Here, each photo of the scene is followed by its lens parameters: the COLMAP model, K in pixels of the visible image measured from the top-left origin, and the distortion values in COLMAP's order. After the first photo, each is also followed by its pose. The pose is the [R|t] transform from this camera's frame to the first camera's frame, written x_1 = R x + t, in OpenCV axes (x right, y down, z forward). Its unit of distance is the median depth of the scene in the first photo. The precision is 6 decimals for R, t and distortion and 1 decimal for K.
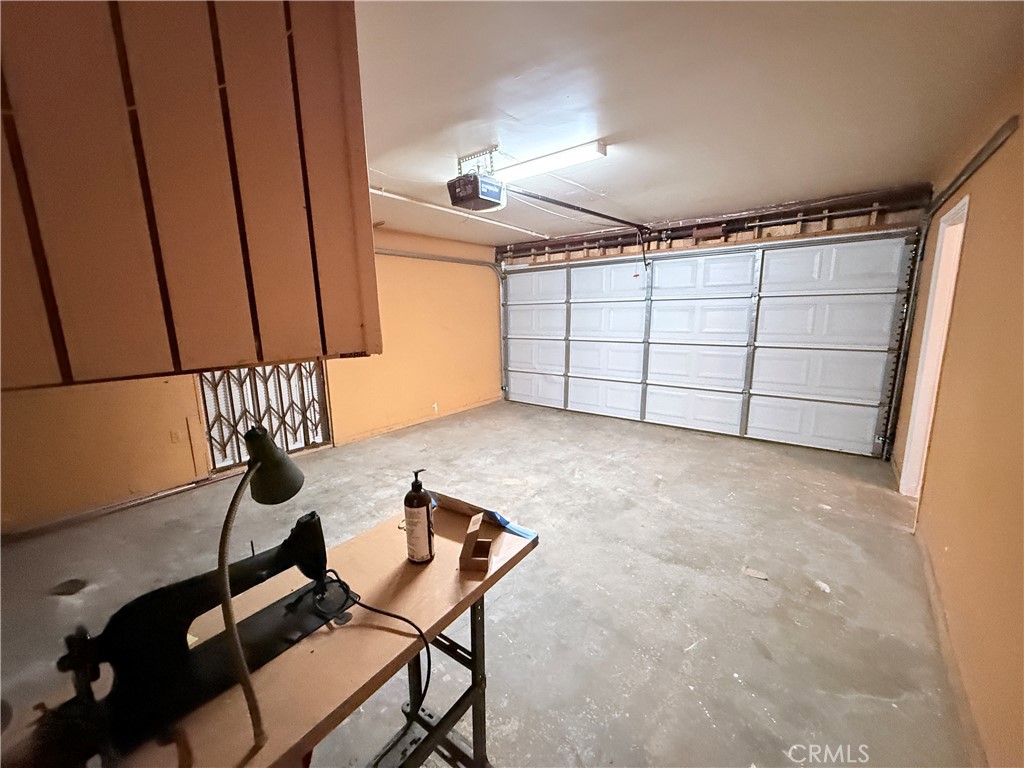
lens RADIAL K [[406.0, 0, 512.3], [0, 406.0, 387.2], [0, 0, 1]] dist [0.002077, 0.000242]
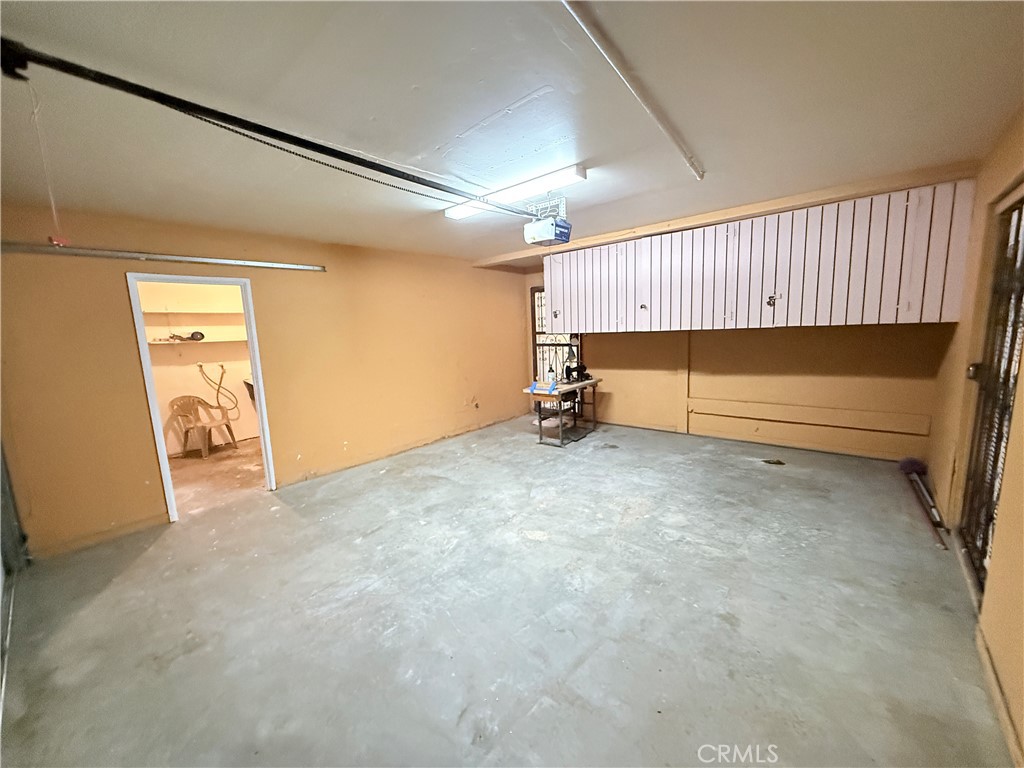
lens RADIAL K [[410.8, 0, 510.9], [0, 410.8, 384.7], [0, 0, 1]] dist [-0.000587, -0.000047]
pose [[-0.996815, 0.058183, 0.054545, -0.013574], [0.072646, 0.944644, 0.319954, -0.344235], [-0.032910, 0.322898, -0.945862, 1.767881]]
